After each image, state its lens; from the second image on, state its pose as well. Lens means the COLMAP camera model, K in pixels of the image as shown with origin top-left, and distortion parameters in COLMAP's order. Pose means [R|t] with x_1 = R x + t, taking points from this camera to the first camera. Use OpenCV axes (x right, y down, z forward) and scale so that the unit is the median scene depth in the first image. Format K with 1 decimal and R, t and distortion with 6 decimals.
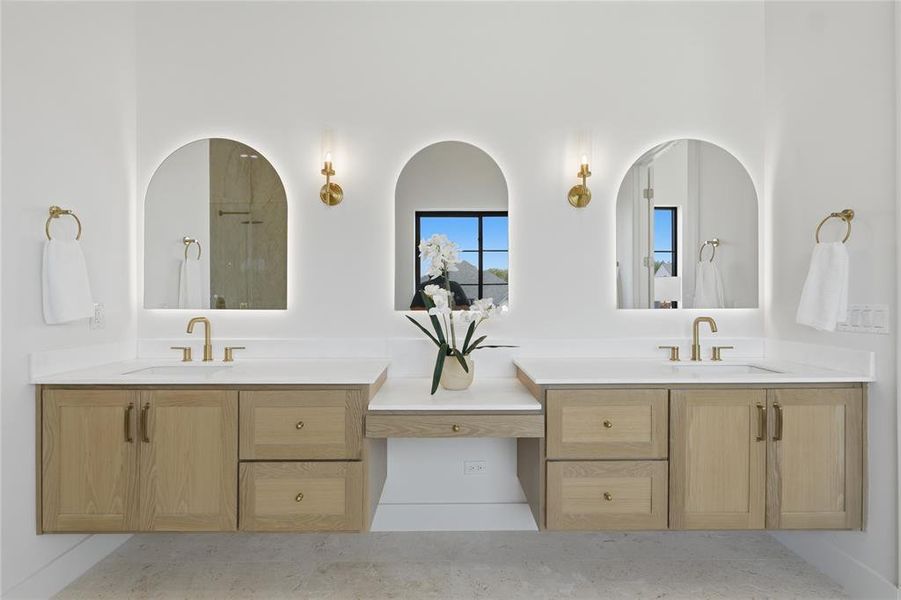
lens RADIAL K [[418.3, 0, 450.8], [0, 418.3, 303.0], [0, 0, 1]] dist [-0.003352, -0.000302]
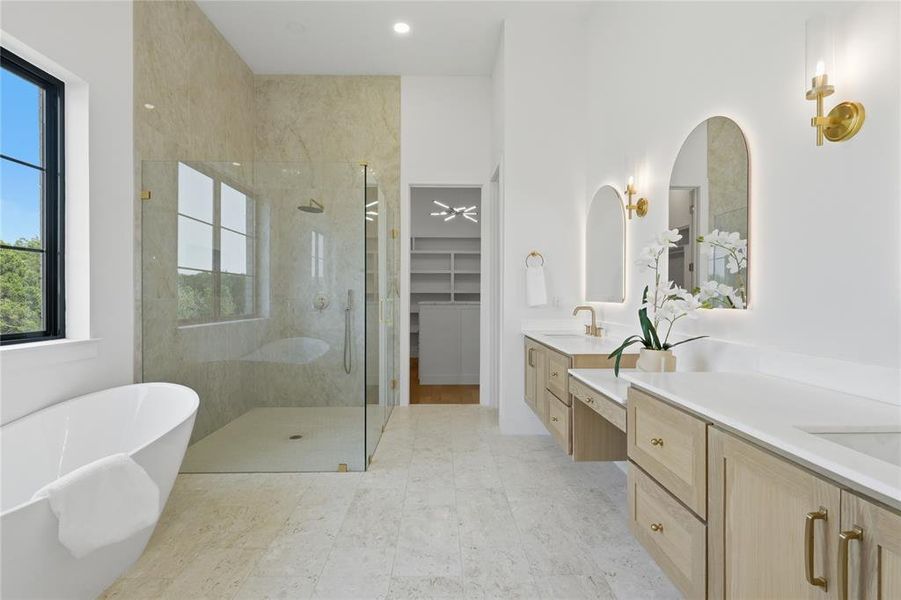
lens RADIAL K [[418.3, 0, 451.9], [0, 418.3, 298.6], [0, 0, 1]] dist [-0.003352, -0.000302]
pose [[0.020997, 0.001613, -0.999778, 1.170506], [0.000065, 0.999999, 0.001615, -0.001964], [0.999780, -0.000099, 0.020997, 0.545720]]
